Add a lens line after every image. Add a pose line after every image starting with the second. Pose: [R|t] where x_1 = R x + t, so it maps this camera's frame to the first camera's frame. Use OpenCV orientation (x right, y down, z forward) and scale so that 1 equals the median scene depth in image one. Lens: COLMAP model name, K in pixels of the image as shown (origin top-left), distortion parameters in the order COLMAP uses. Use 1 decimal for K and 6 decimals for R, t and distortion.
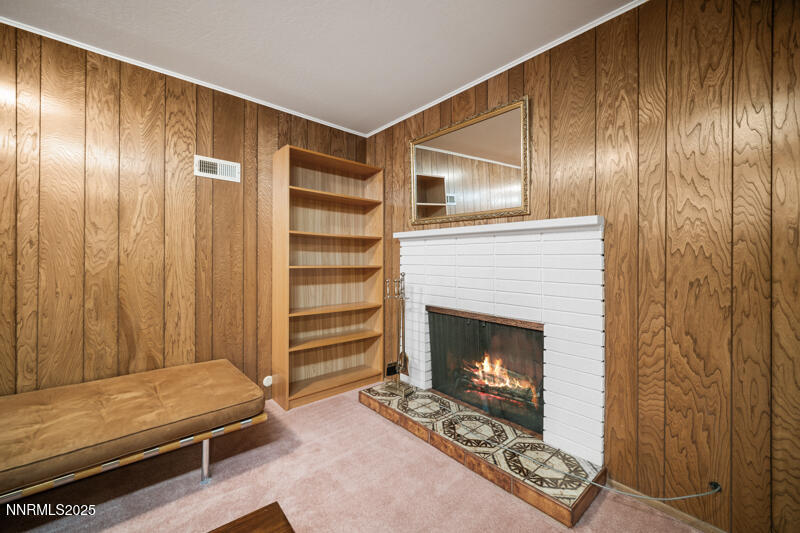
lens RADIAL K [[320.5, 0, 380.8], [0, 320.5, 250.6], [0, 0, 1]] dist [0.004453, 0.000131]
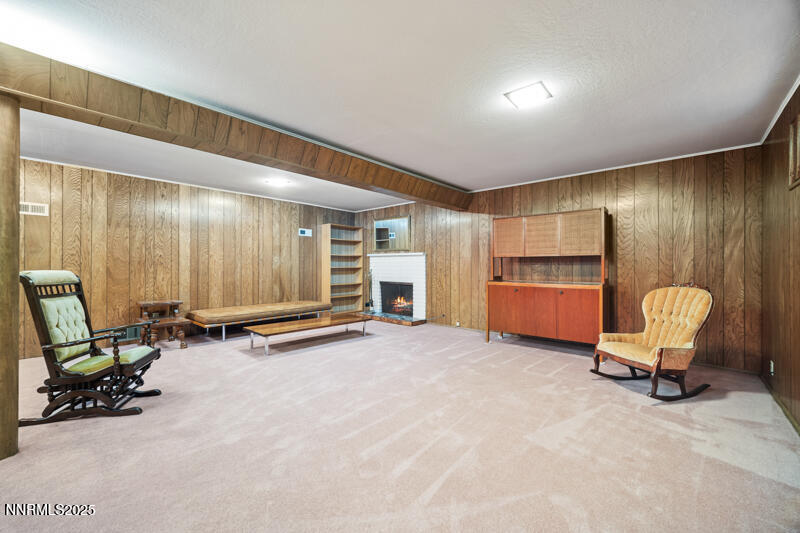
lens RADIAL K [[320.5, 0, 378.2], [0, 320.5, 266.6], [0, 0, 1]] dist [0.004453, 0.000131]
pose [[0.993756, -0.004850, 0.111468, -0.170244], [0.001499, 0.999545, 0.030128, -0.035808], [-0.111563, -0.029773, 0.993311, -1.674368]]
